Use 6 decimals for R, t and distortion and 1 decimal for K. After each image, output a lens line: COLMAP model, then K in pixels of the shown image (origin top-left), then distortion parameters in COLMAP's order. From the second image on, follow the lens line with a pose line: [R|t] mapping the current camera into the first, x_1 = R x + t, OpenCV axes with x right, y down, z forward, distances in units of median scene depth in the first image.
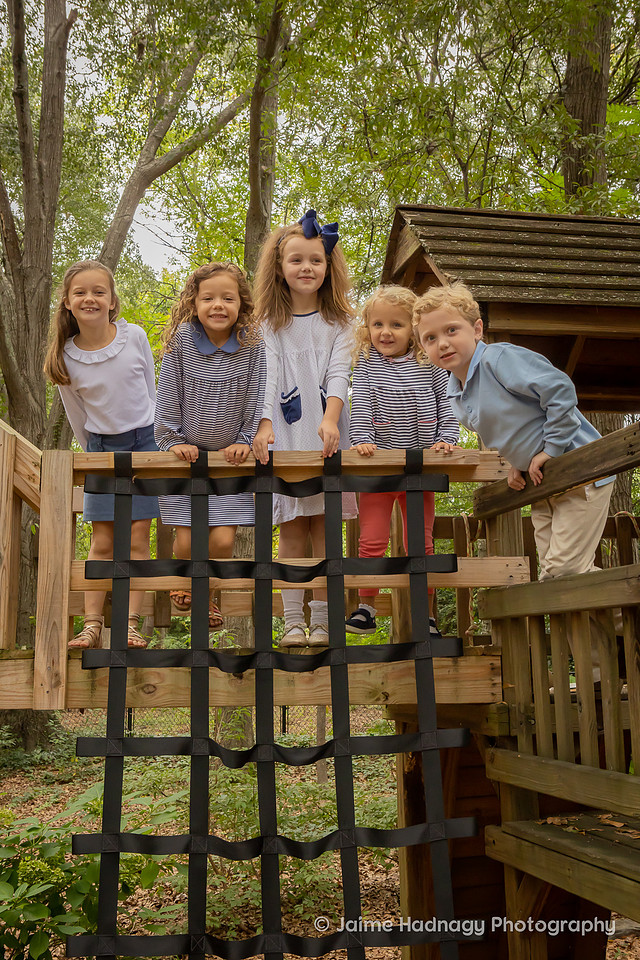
lens RADIAL K [[1148.0, 0, 320.0], [0, 1148.0, 480.0], [0, 0, 1]] dist [-0.029439, -0.009129]
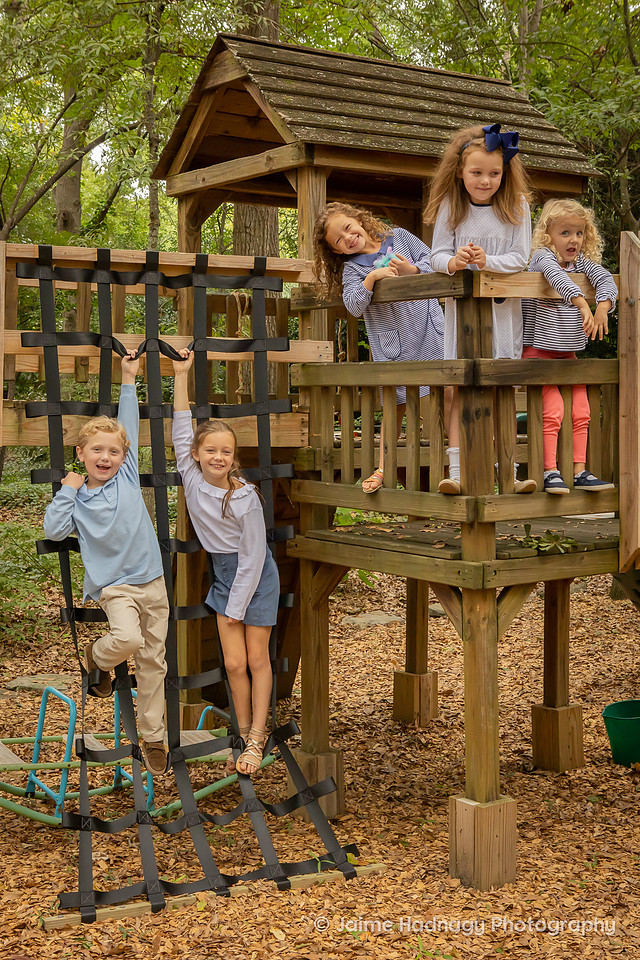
lens RADIAL K [[1335.2, 0, 320.0], [0, 1335.2, 480.0], [0, 0, 1]] dist [0.021698, -0.026815]
pose [[0.931394, 0.005303, 0.363975, -0.413702], [-0.080882, 0.977914, 0.192724, -0.077711], [-0.354914, -0.208941, 0.911252, -0.478547]]
